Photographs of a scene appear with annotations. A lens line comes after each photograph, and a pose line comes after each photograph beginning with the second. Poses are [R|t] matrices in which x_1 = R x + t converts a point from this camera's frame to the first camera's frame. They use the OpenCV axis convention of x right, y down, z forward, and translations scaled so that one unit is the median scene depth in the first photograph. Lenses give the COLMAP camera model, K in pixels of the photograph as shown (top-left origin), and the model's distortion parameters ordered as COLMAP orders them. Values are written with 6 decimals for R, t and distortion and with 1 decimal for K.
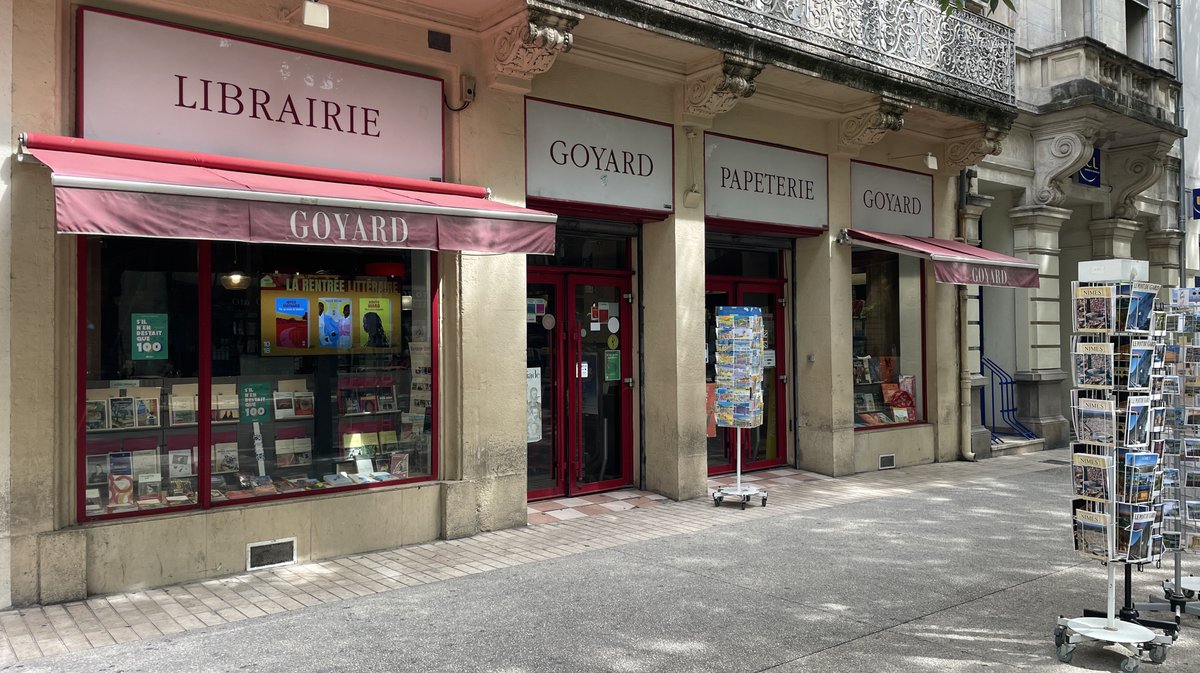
lens RADIAL K [[900.4, 0, 603.2], [0, 900.4, 336.5], [0, 0, 1]] dist [0.062299, -0.048431]
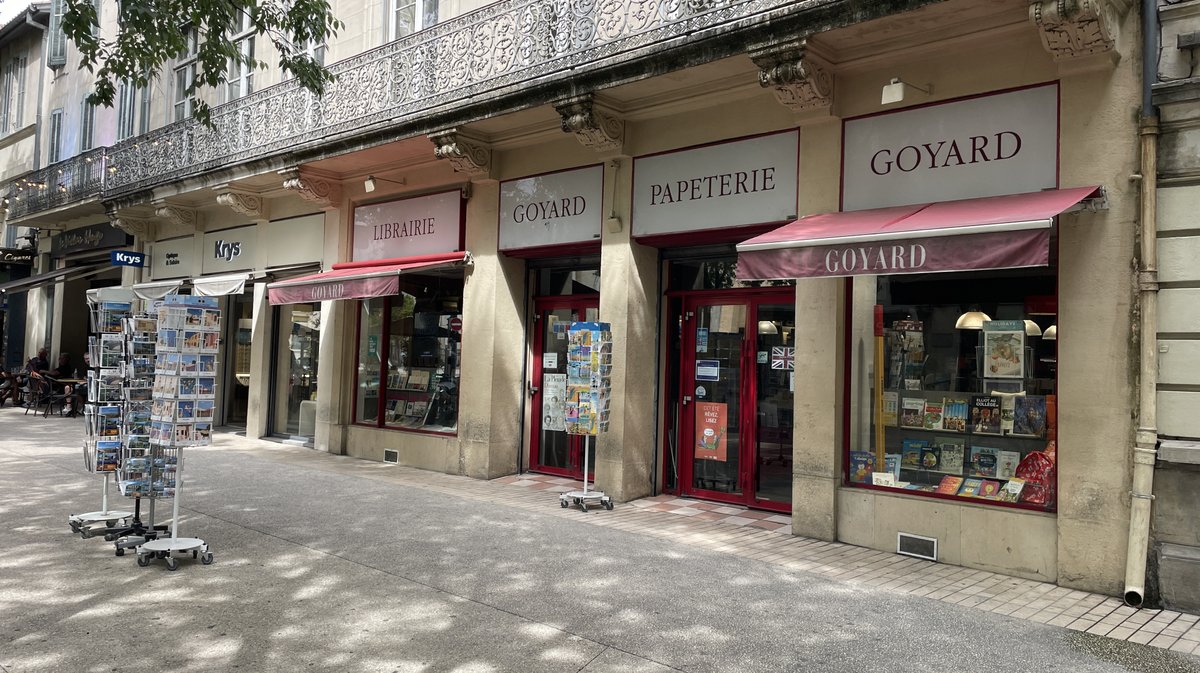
lens RADIAL K [[900.4, 0, 603.2], [0, 900.4, 333.8], [0, 0, 1]] dist [0.062299, -0.048431]
pose [[0.136577, -0.026044, -0.990287, 1.116691], [-0.033518, 0.998960, -0.030895, 0.013177], [0.990062, 0.037412, 0.135562, 0.802897]]
